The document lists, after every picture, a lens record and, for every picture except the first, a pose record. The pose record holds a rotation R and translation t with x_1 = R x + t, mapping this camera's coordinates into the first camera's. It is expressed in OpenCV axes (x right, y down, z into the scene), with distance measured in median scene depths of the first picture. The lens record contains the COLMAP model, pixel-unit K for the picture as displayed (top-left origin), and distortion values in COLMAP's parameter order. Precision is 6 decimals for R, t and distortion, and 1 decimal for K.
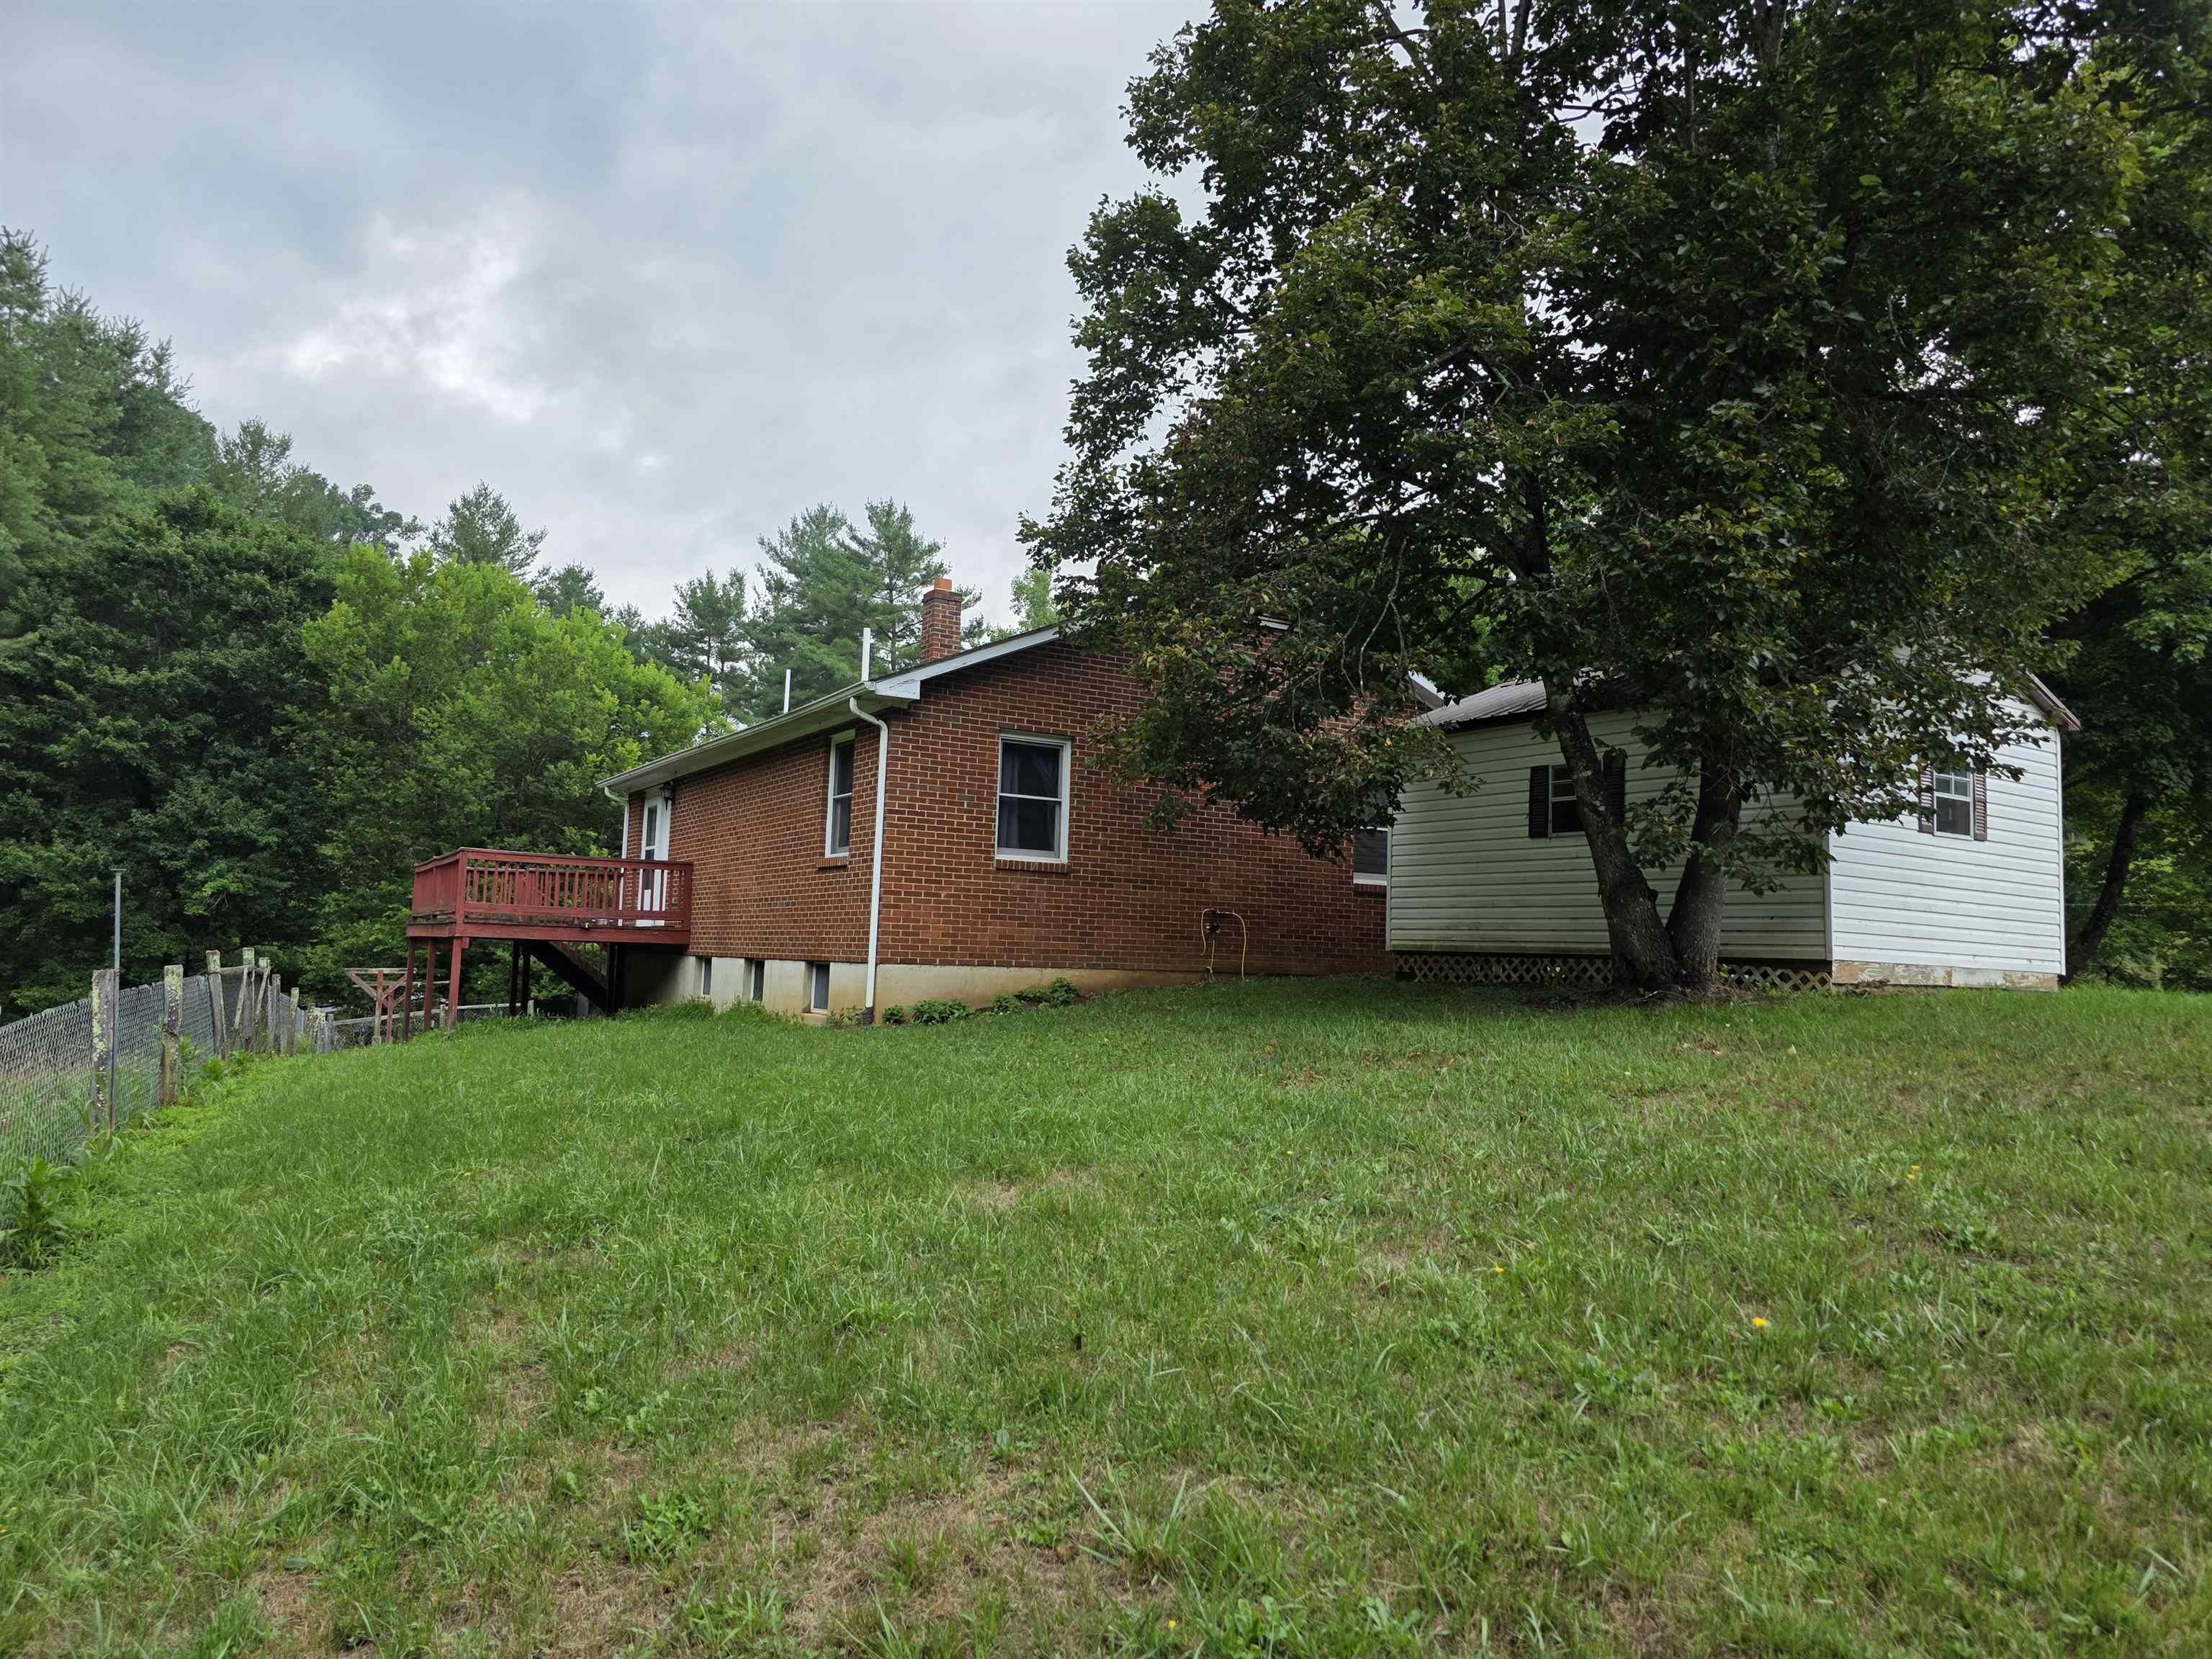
lens RADIAL K [[1455.7, 0, 1104.1], [0, 1455.7, 817.6], [0, 0, 1]] dist [0.052385, -0.040129]
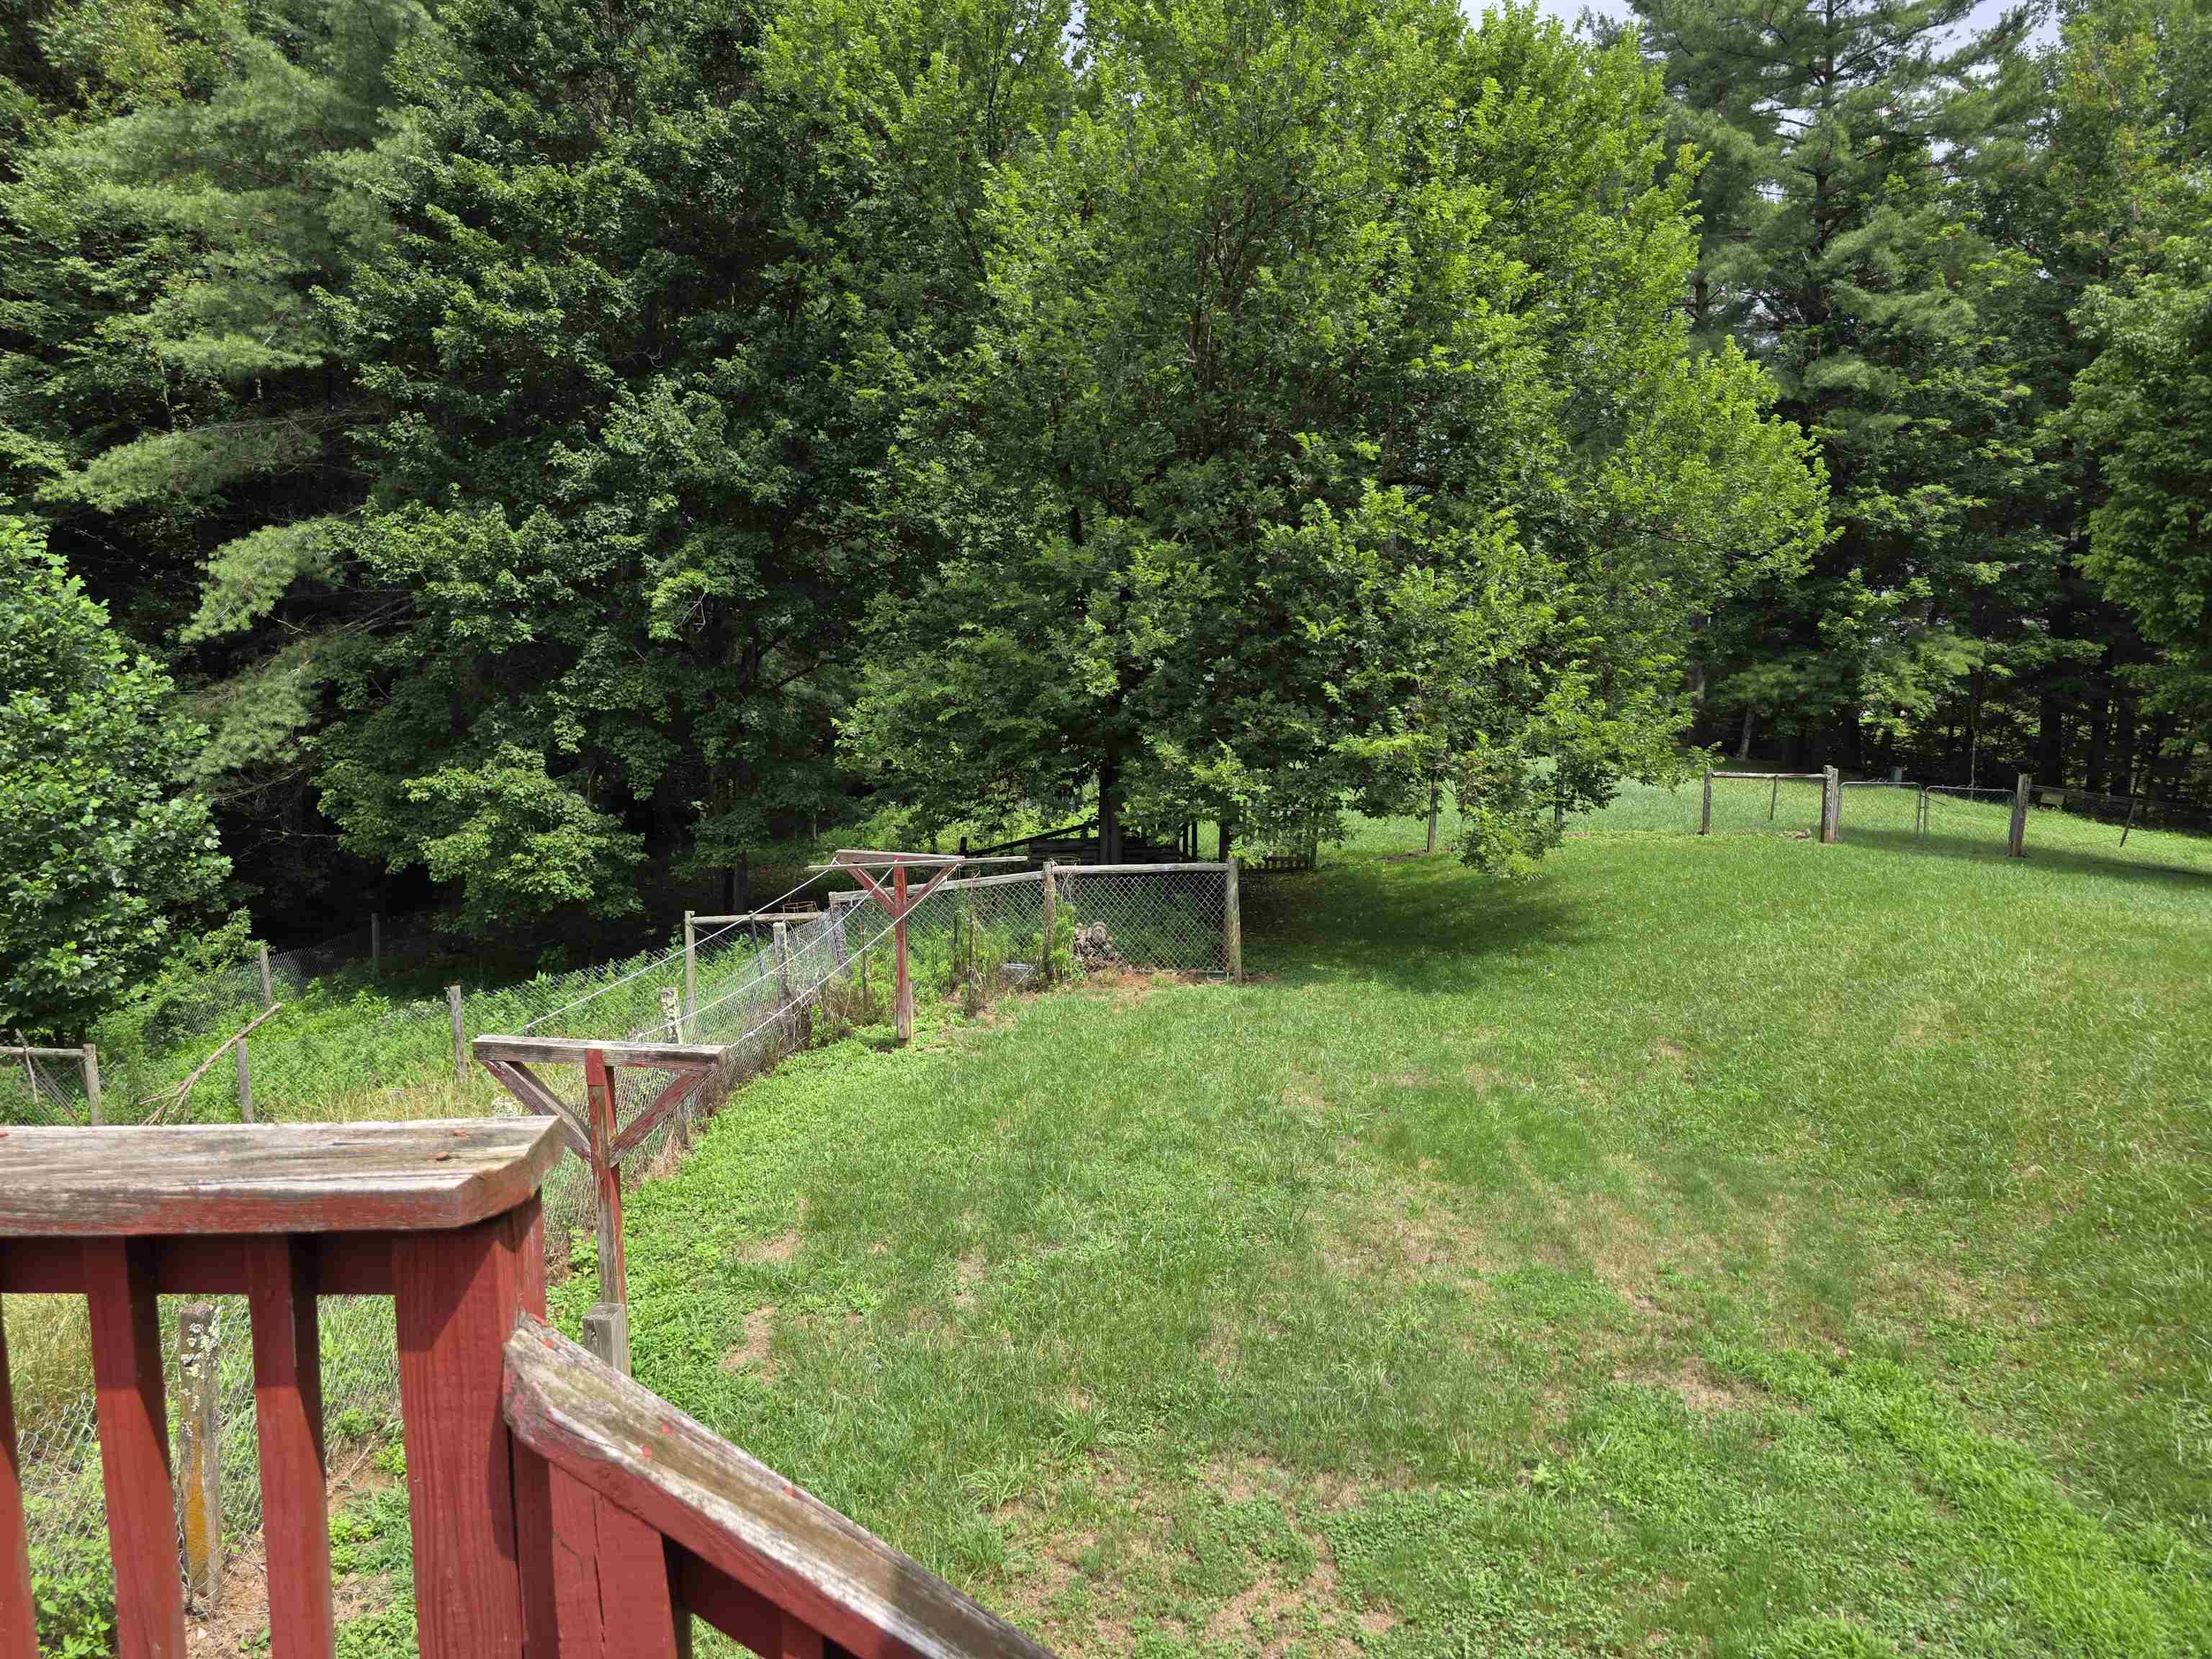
lens RADIAL K [[1455.7, 0, 1104.1], [0, 1455.7, 817.6], [0, 0, 1]] dist [0.052385, -0.040129]
pose [[0.884800, 0.068415, -0.460921, -0.212777], [0.049862, 0.969582, 0.239634, 0.008975], [0.463295, -0.235011, 0.854475, 0.578185]]
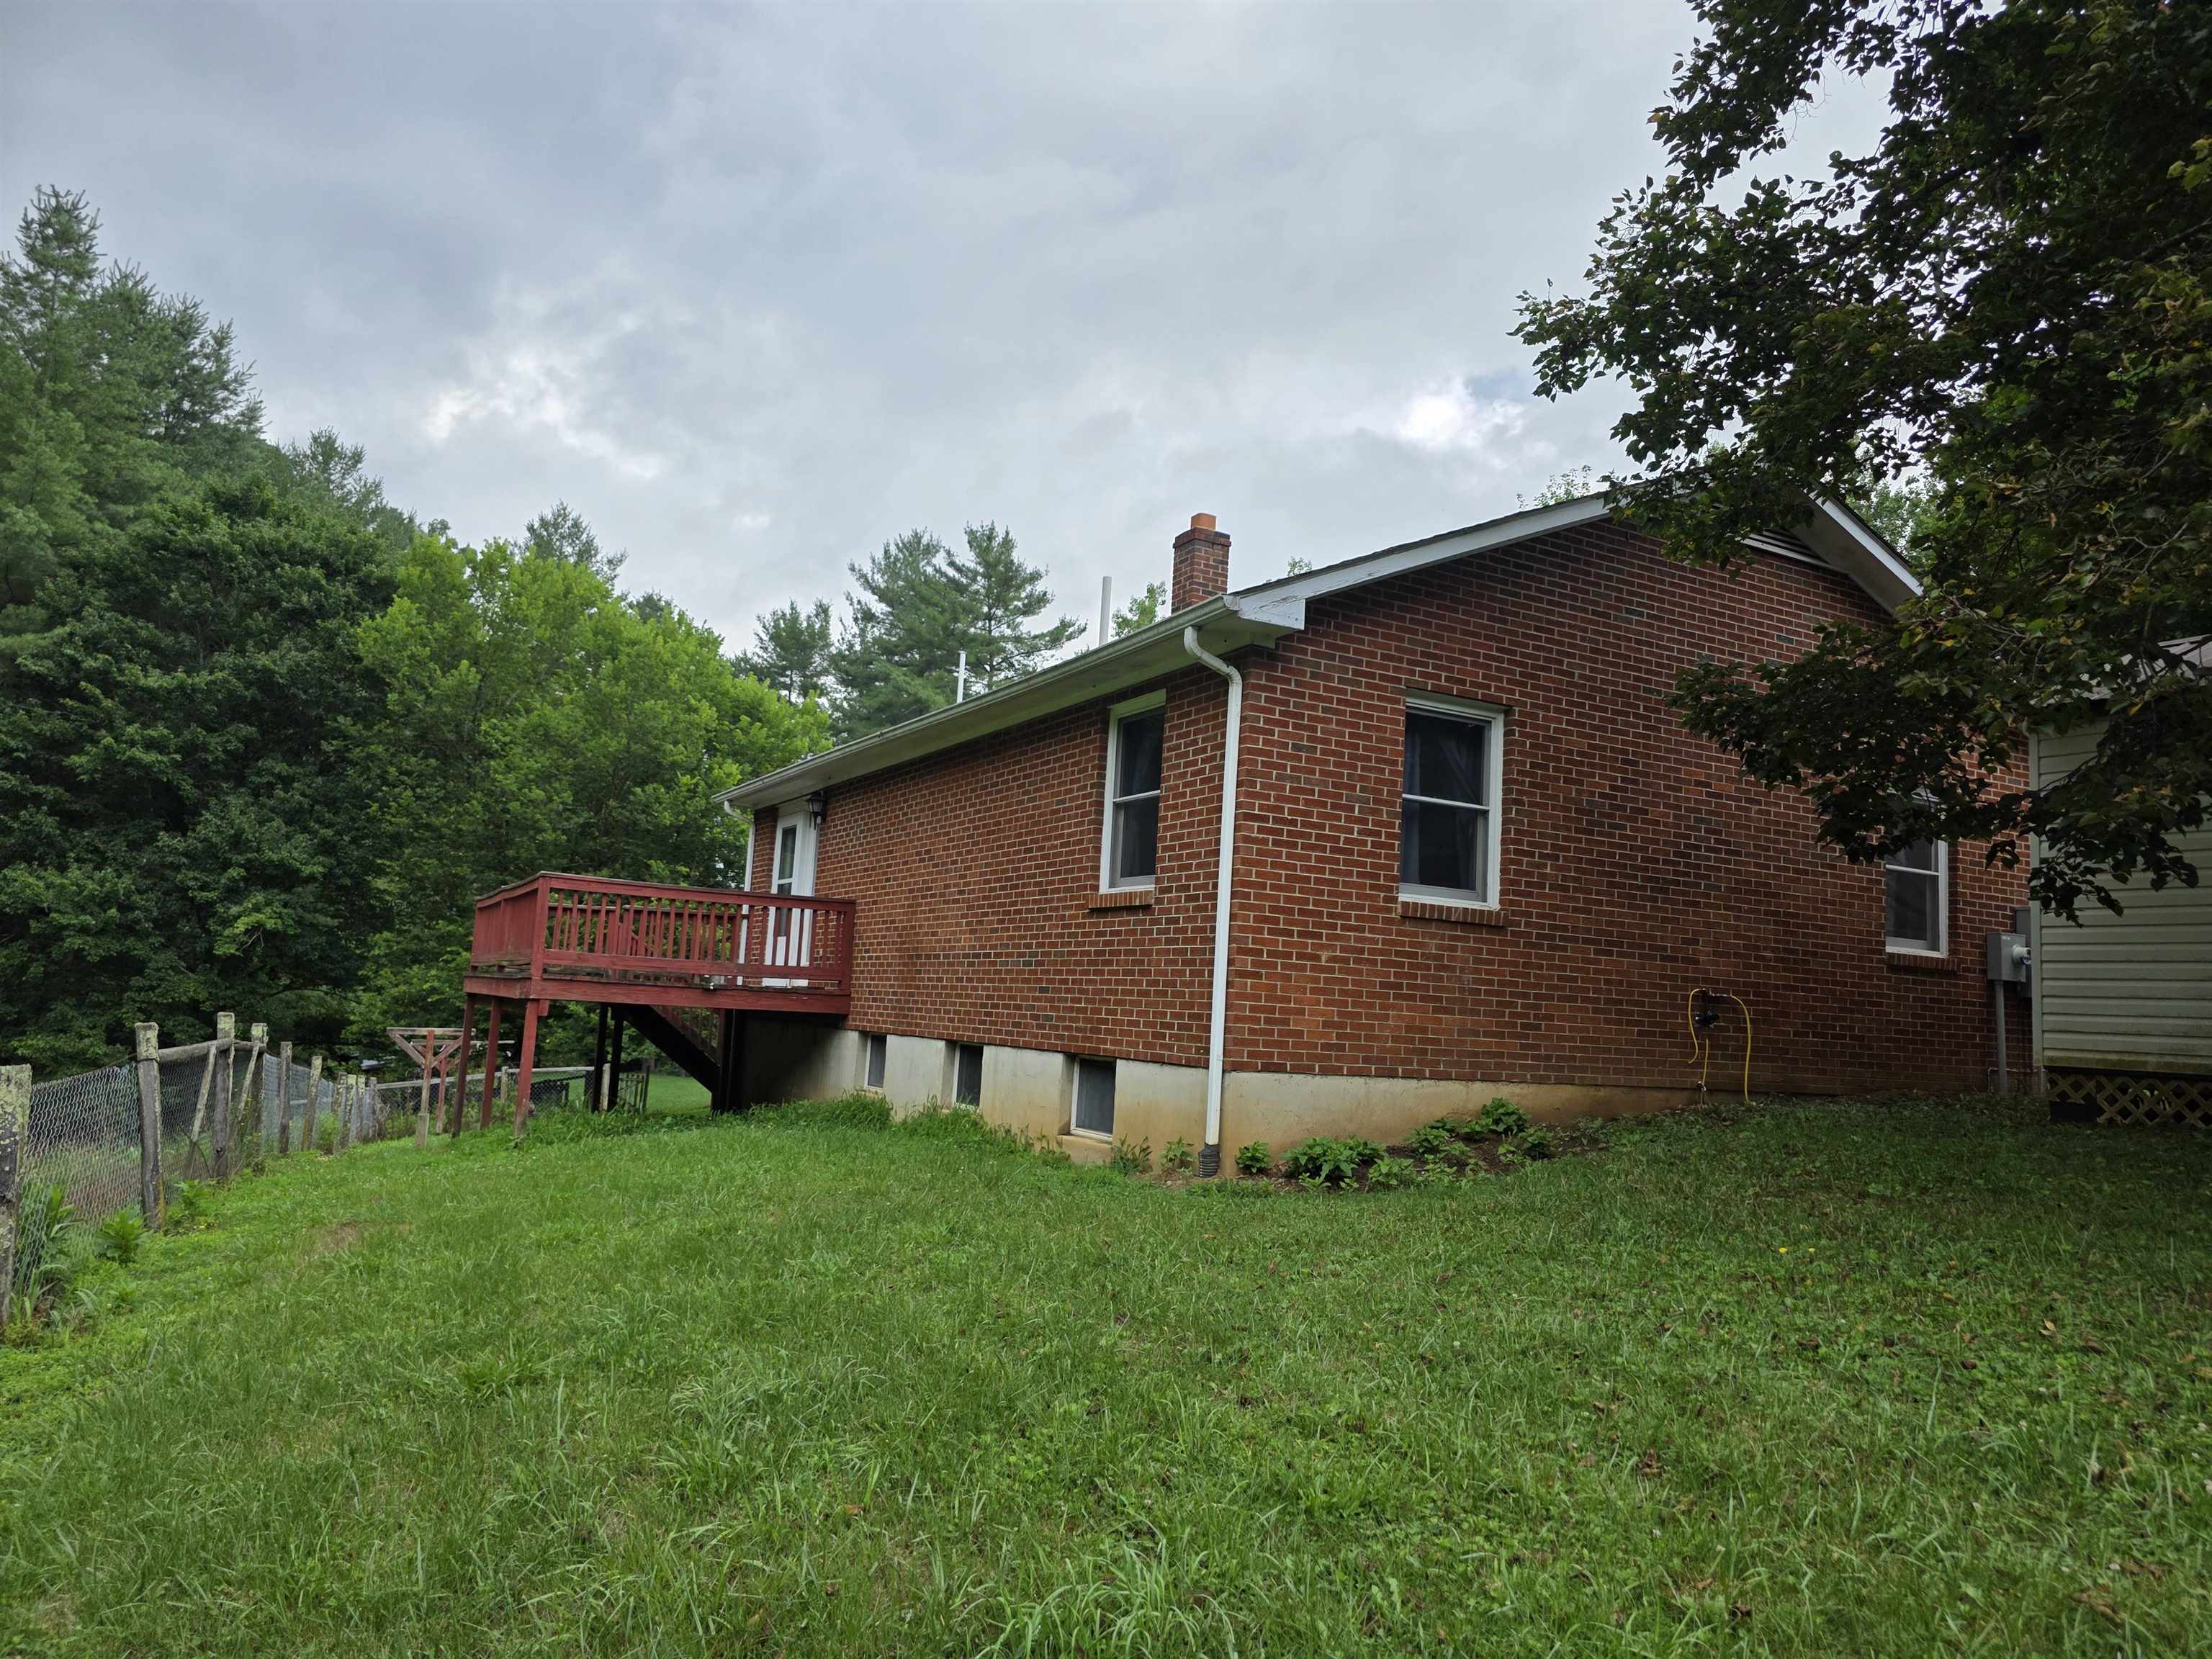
lens RADIAL K [[1486.1, 0, 1115.4], [0, 1486.1, 836.8], [0, 0, 1]] dist [0.061752, -0.050358]
pose [[0.999055, 0.019405, -0.038881, -0.059919], [-0.020318, 0.999523, -0.023240, 0.006565], [0.038411, 0.024008, 0.998974, 0.130034]]
